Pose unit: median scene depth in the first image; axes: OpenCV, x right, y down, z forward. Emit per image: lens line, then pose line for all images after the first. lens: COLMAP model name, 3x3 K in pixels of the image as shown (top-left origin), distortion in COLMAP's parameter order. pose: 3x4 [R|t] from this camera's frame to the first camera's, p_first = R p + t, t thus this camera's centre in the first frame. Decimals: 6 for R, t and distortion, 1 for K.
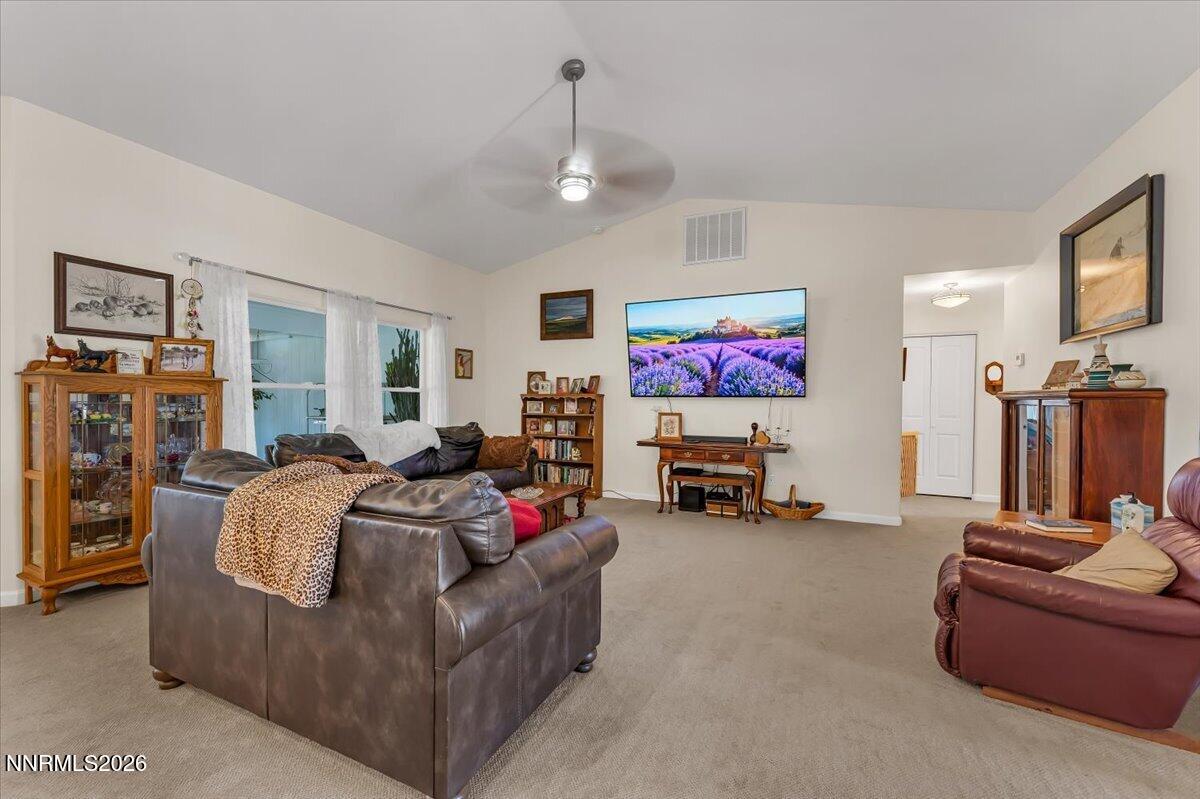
lens RADIAL K [[473.5, 0, 602.1], [0, 473.5, 408.2], [0, 0, 1]] dist [-0.013968, -0.000026]
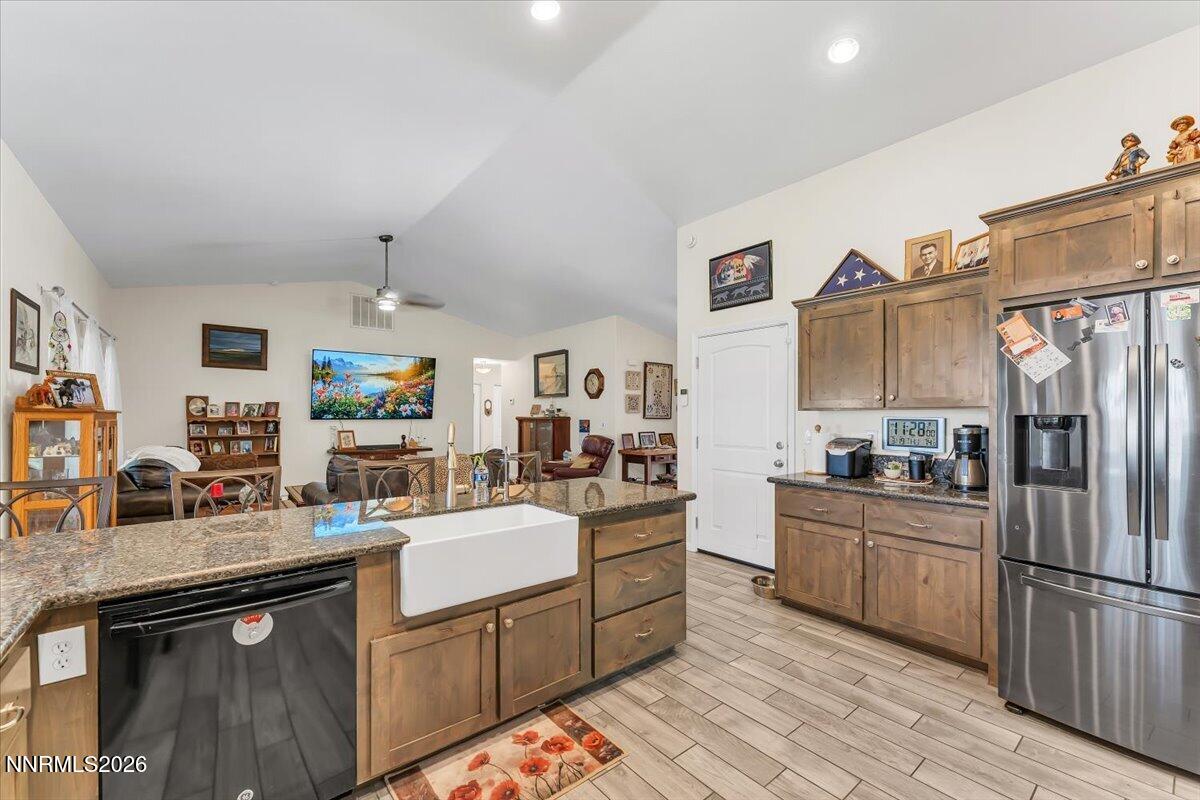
lens RADIAL K [[473.5, 0, 602.1], [0, 473.5, 408.7], [0, 0, 1]] dist [-0.013968, -0.000026]
pose [[0.426280, 0.008543, 0.904551, -0.819643], [0.016516, 0.999715, -0.017225, -0.019656], [-0.904440, 0.022282, 0.426018, -0.300277]]
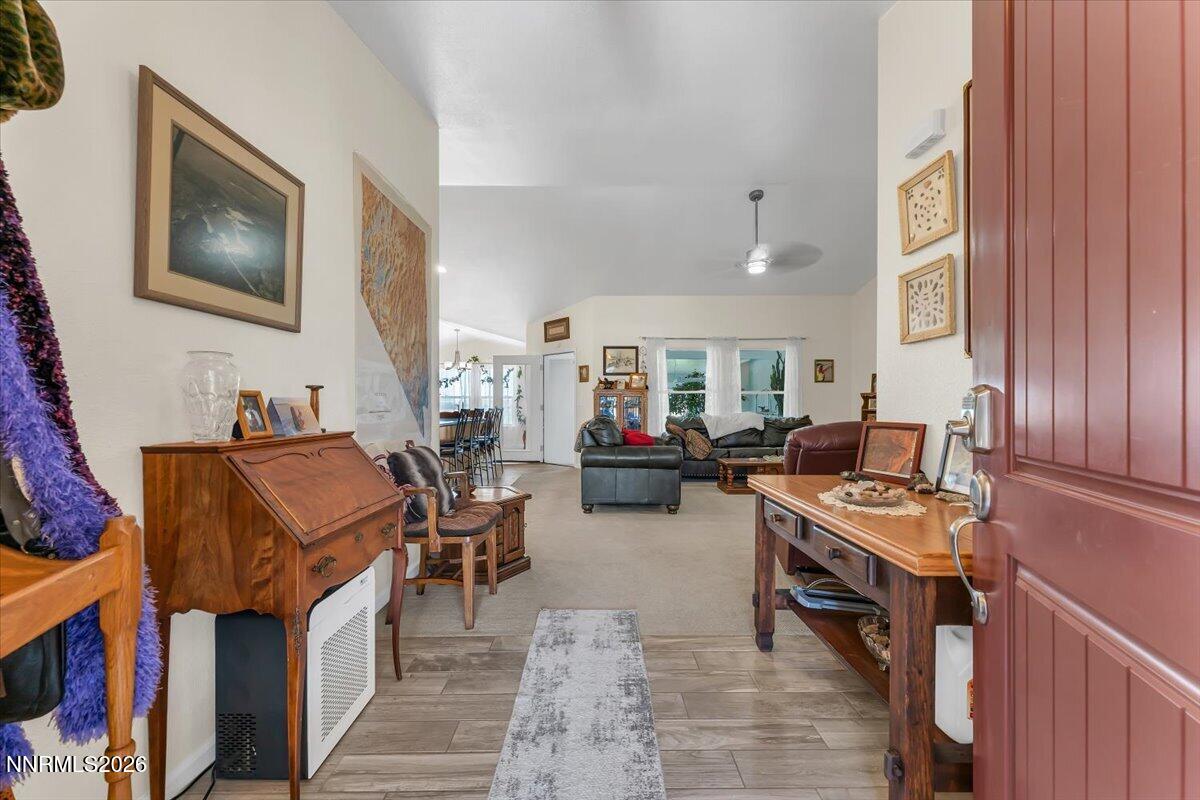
lens RADIAL K [[473.5, 0, 602.1], [0, 473.5, 408.7], [0, 0, 1]] dist [-0.013968, -0.000026]
pose [[0.431674, -0.000595, -0.902029, 0.741359], [-0.011752, 0.999911, -0.006284, 0.029449], [0.901953, 0.013313, 0.431629, -0.116851]]
